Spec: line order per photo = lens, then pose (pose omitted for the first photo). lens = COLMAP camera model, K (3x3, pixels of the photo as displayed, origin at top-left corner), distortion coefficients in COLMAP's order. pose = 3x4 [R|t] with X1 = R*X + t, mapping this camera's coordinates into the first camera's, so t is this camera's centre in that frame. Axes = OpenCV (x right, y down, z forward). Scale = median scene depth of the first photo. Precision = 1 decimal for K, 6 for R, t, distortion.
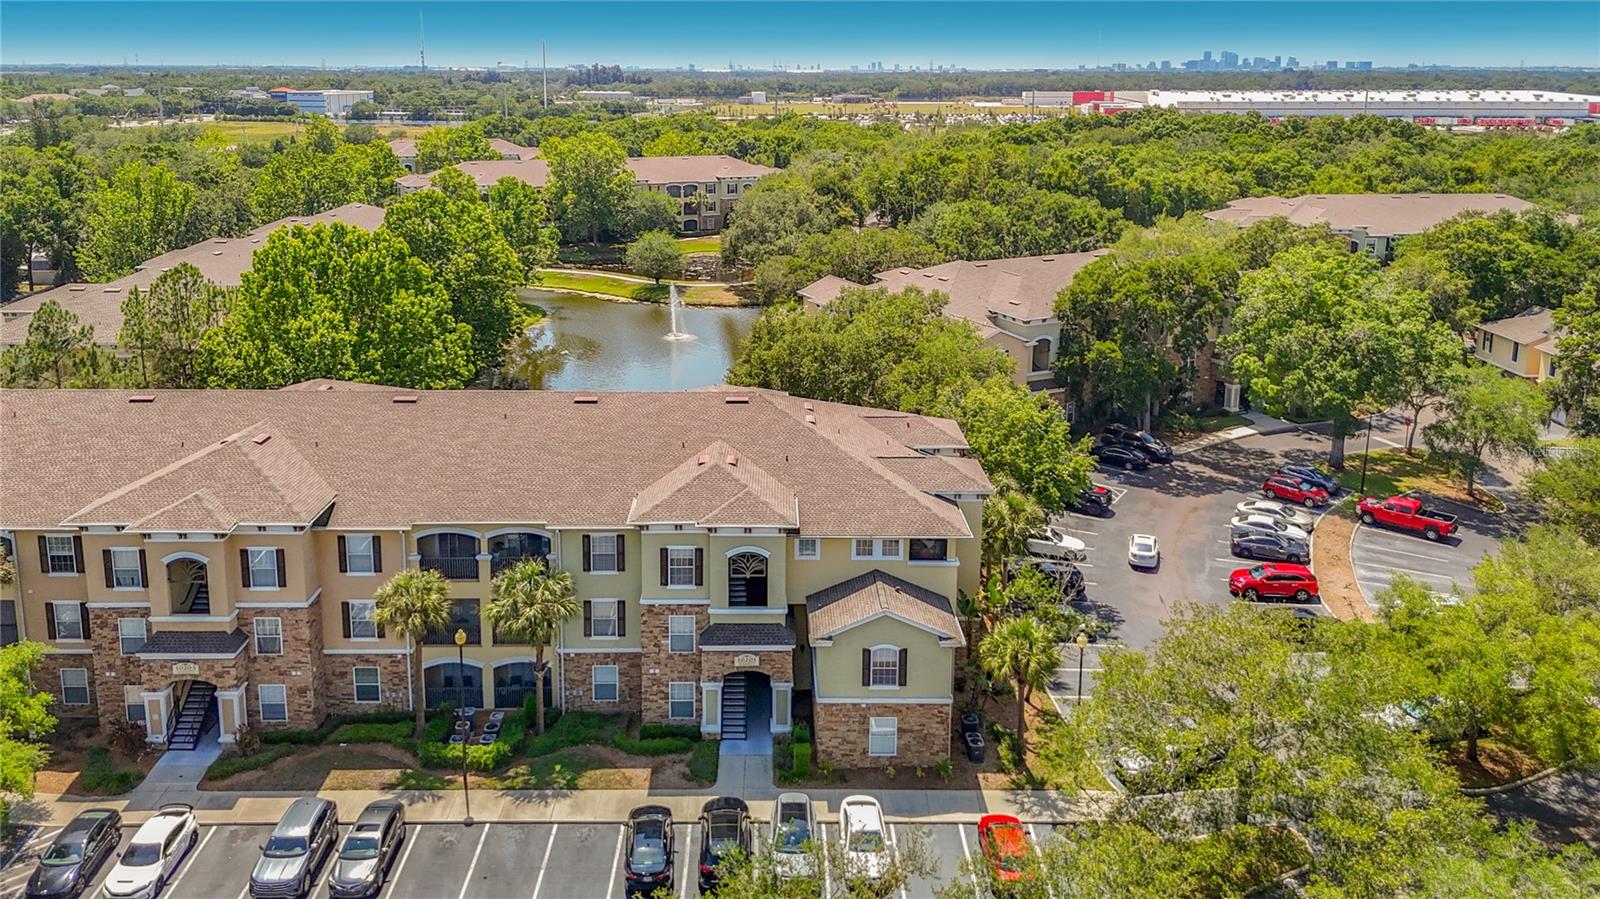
lens RADIAL K [[1254.2, 0, 792.4], [0, 1254.2, 287.4], [0, 0, 1]] dist [0.035720, -0.004430]
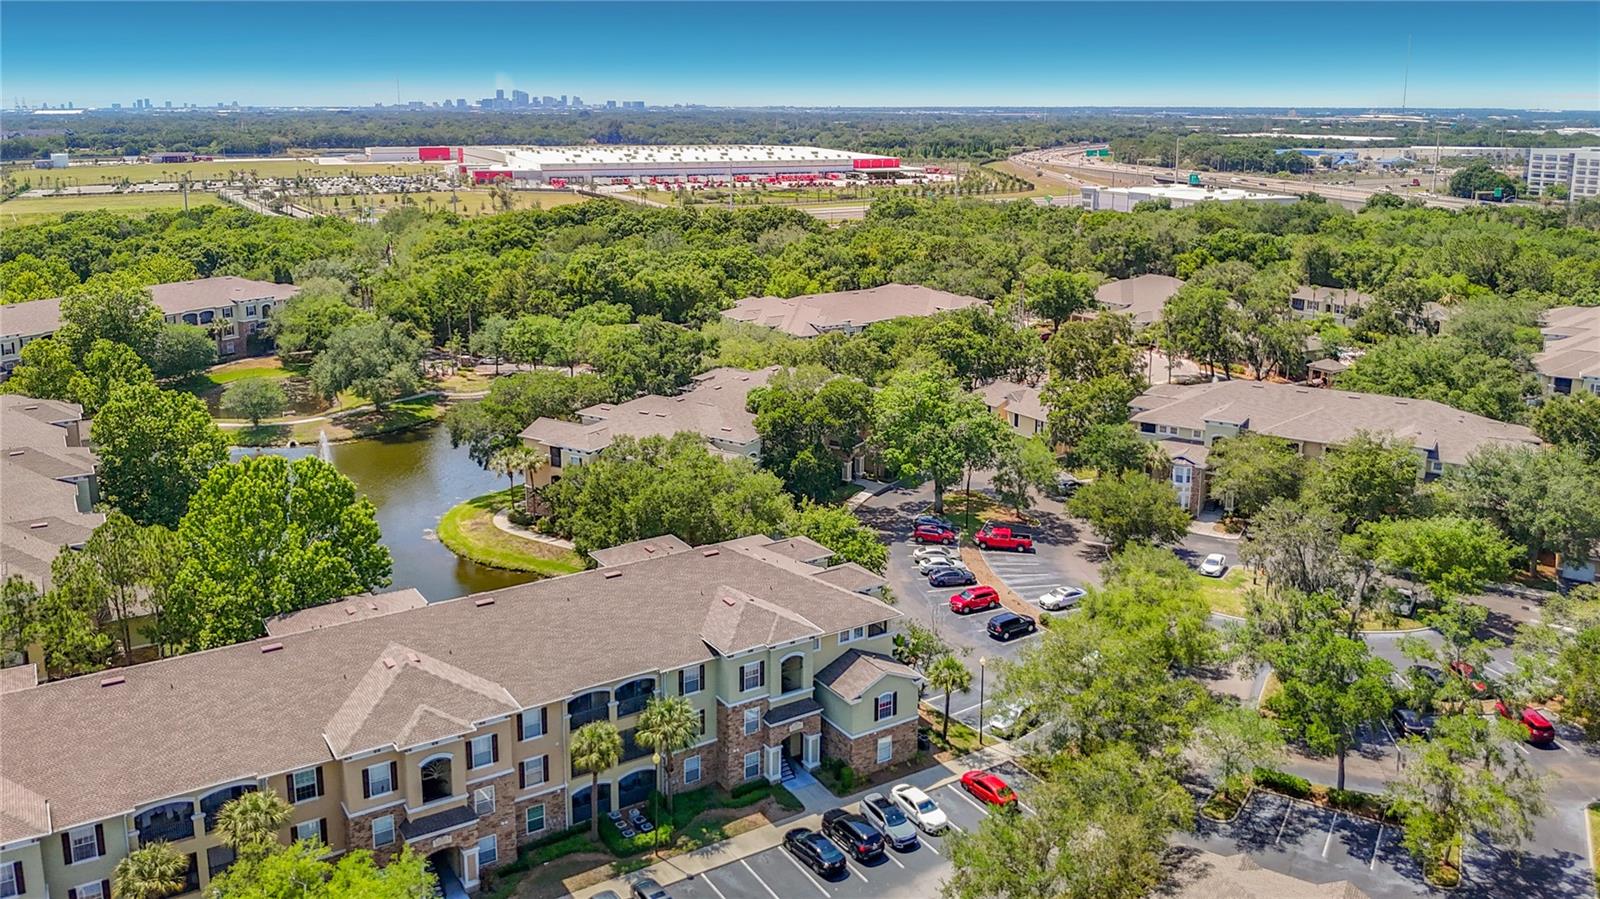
lens RADIAL K [[1254.2, 0, 792.4], [0, 1254.2, 287.4], [0, 0, 1]] dist [0.035720, -0.004430]
pose [[0.849933, -0.077650, 0.521138, -0.576482], [0.089040, 0.996023, 0.003190, -0.175703], [-0.519313, 0.043691, 0.853467, -0.244506]]
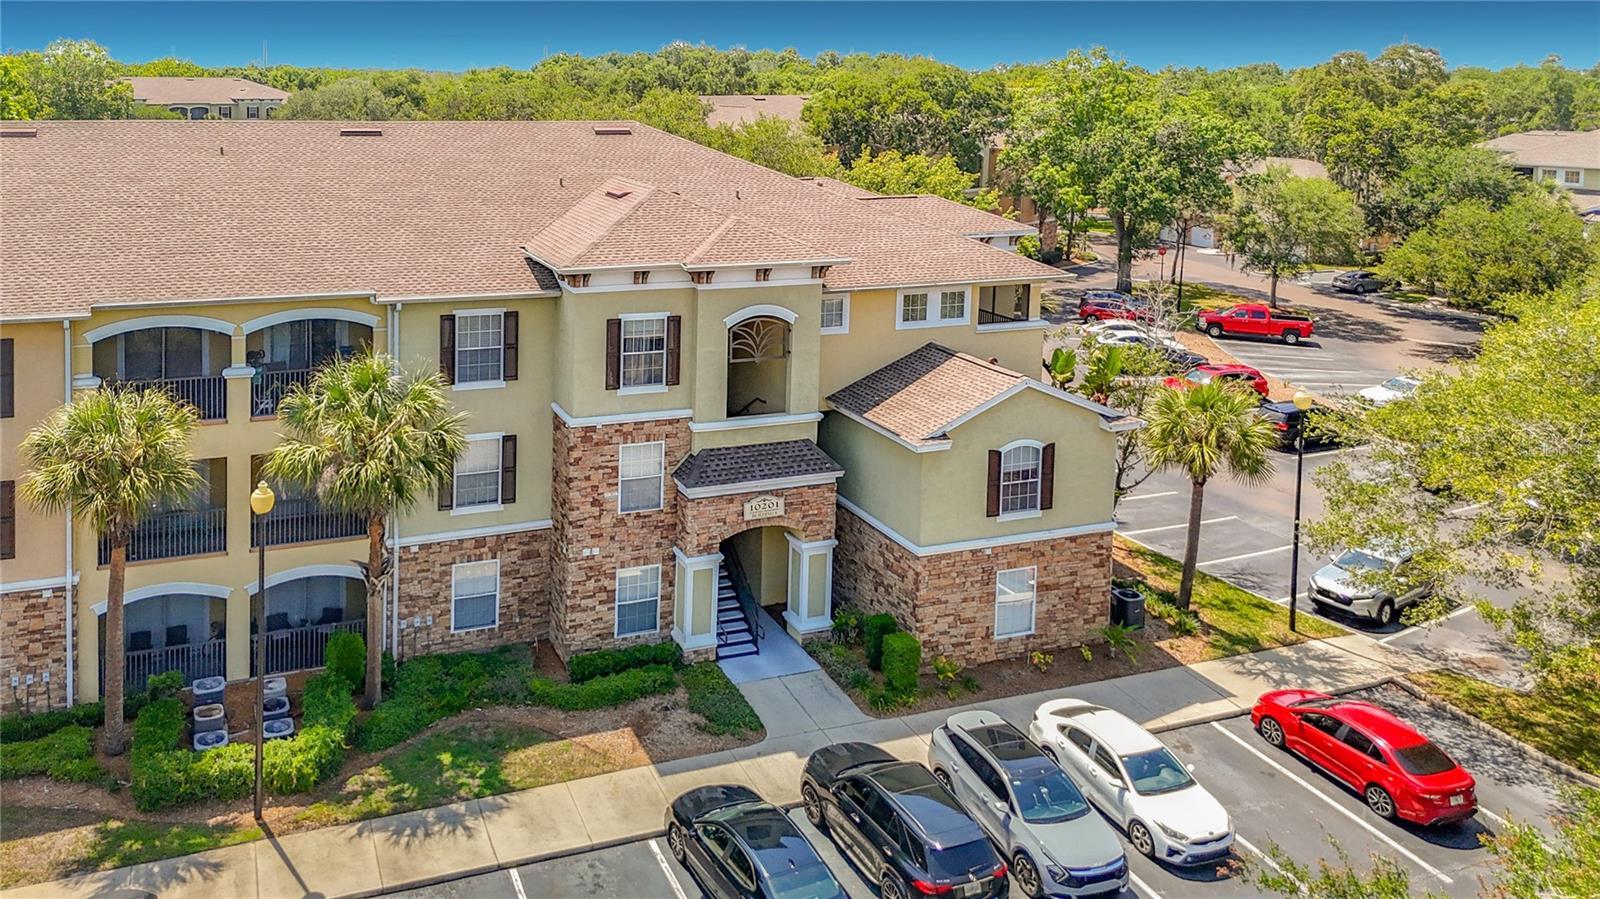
lens RADIAL K [[1203.7, 0, 661.2], [0, 1203.7, 262.5], [0, 0, 1]] dist [0.027283, -0.003789]
pose [[0.946527, -0.048554, 0.318951, -0.174759], [0.058054, 0.998106, -0.020340, 0.140758], [-0.317359, 0.037769, 0.947553, 0.361440]]
